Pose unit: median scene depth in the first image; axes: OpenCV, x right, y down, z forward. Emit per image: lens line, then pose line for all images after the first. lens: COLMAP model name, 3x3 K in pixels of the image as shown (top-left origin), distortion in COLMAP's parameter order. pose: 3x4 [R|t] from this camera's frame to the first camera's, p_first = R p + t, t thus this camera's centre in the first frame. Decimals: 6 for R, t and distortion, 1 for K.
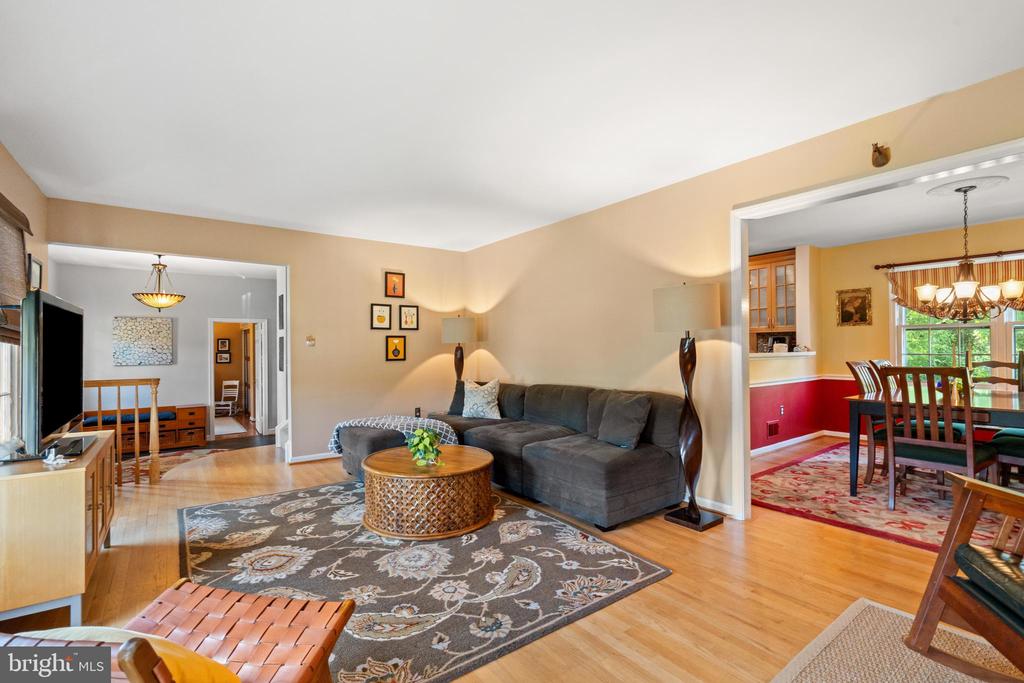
lens RADIAL K [[463.1, 0, 503.1], [0, 463.1, 345.8], [0, 0, 1]] dist [-0.002058, -0.000071]
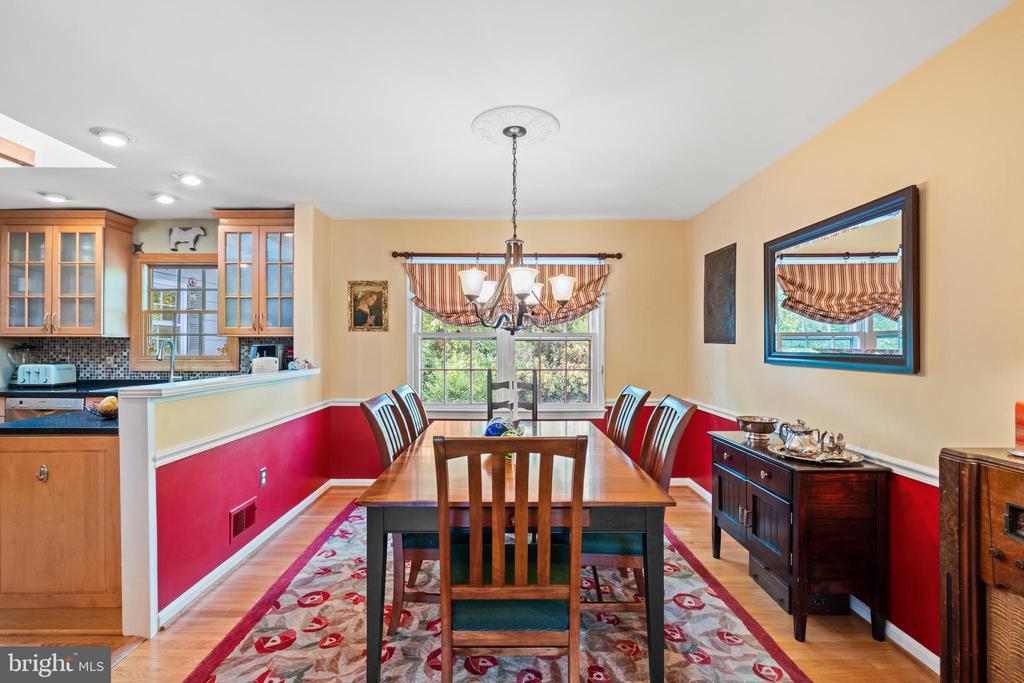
lens RADIAL K [[459.7, 0, 504.6], [0, 459.7, 343.0], [0, 0, 1]] dist [-0.003701, -0.000484]
pose [[0.582914, 0.010272, 0.812469, 0.309857], [-0.006408, 0.999947, -0.008045, -0.021342], [-0.812509, -0.000517, 0.582949, 0.422828]]
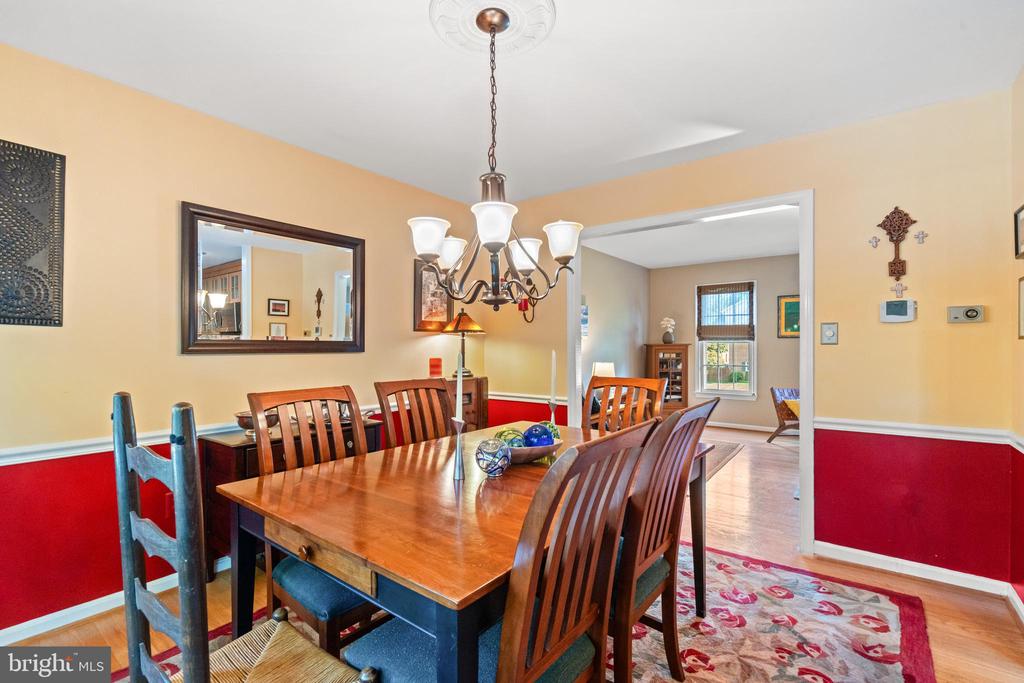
lens RADIAL K [[463.1, 0, 503.1], [0, 463.1, 345.8], [0, 0, 1]] dist [-0.002058, -0.000071]
pose [[-0.960883, 0.006421, -0.276880, 0.753107], [0.007266, 0.999972, -0.002025, -0.007796], [0.276859, -0.003958, -0.960902, 0.982151]]
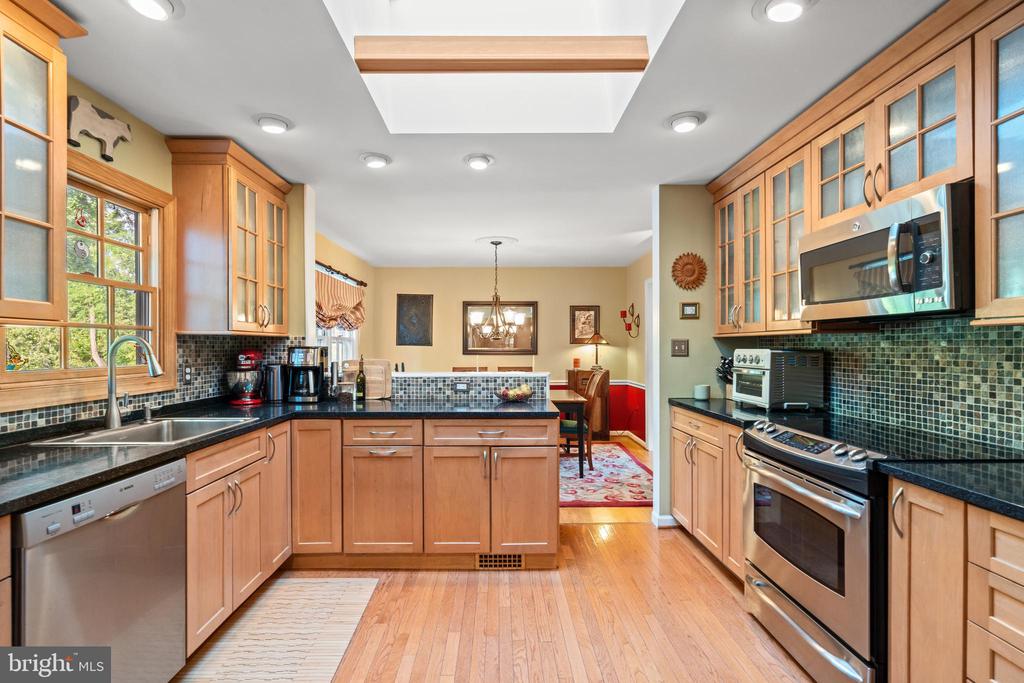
lens RADIAL K [[463.1, 0, 503.1], [0, 463.1, 345.8], [0, 0, 1]] dist [-0.002058, -0.000071]
pose [[-0.813890, 0.007125, 0.580976, 0.128129], [0.003481, 0.999967, -0.007386, -0.017614], [-0.581009, -0.003989, -0.813887, 1.417386]]
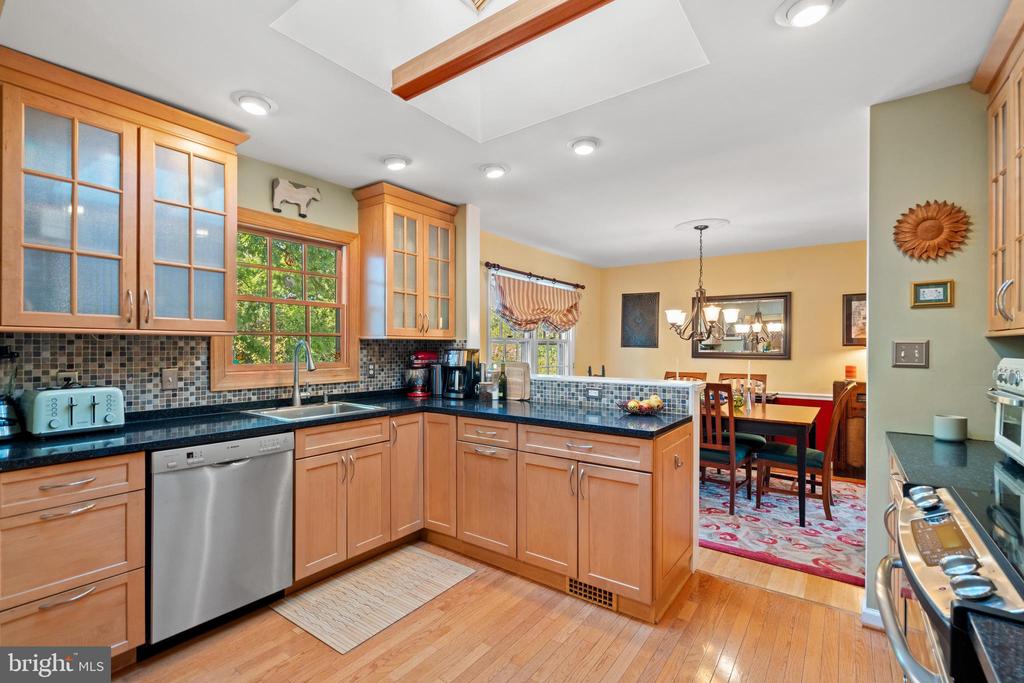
lens RADIAL K [[463.1, 0, 499.6], [0, 463.1, 348.0], [0, 0, 1]] dist [-0.003161, 0.000321]
pose [[-0.293477, 0.002313, 0.955963, 0.026678], [-0.004427, 0.999983, -0.003778, -0.020602], [-0.955956, -0.005341, -0.293462, 1.229924]]
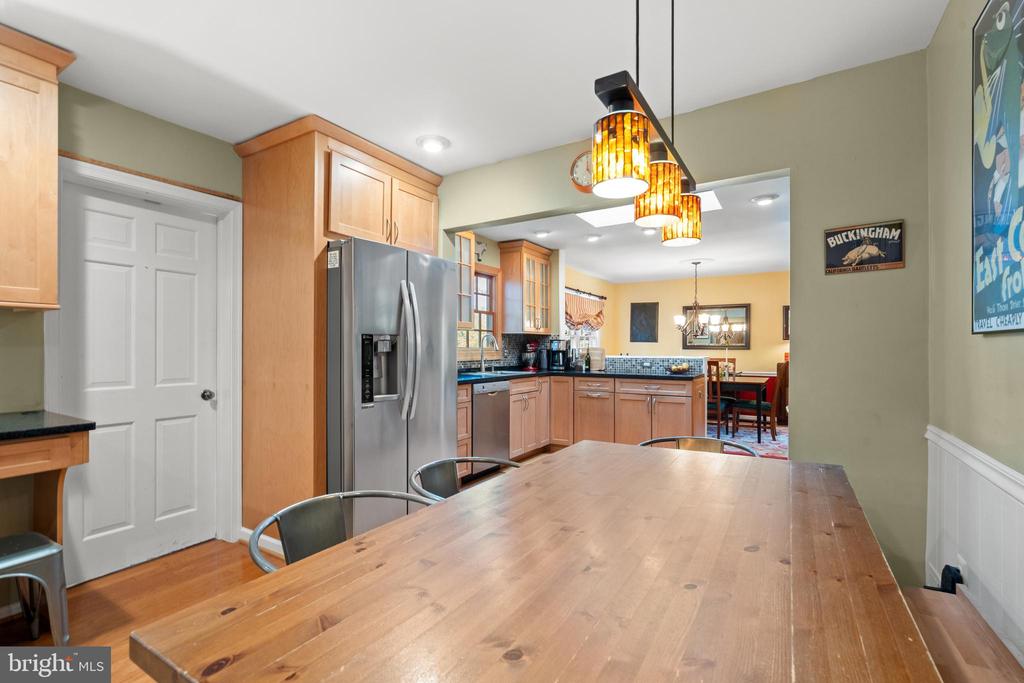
lens RADIAL K [[463.1, 0, 503.1], [0, 463.1, 345.8], [0, 0, 1]] dist [-0.002058, -0.000071]
pose [[-0.374309, 0.008427, 0.927266, -0.264640], [-0.002886, 0.999943, -0.010252, 0.002830], [-0.927299, -0.006513, -0.374264, 1.602029]]
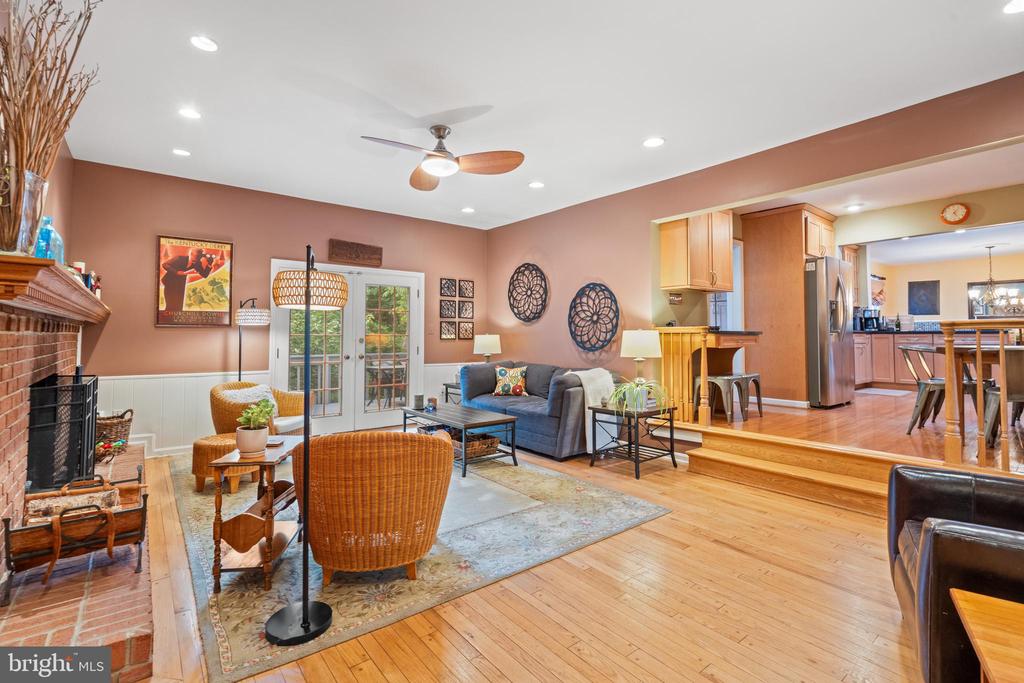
lens RADIAL K [[466.7, 0, 507.6], [0, 466.7, 321.3], [0, 0, 1]] dist [0.000528, 0.000431]
pose [[-0.044413, 0.037497, 0.998309, -0.754645], [-0.001604, 0.999291, -0.037605, 0.070472], [-0.999012, -0.003271, -0.044322, 2.297628]]
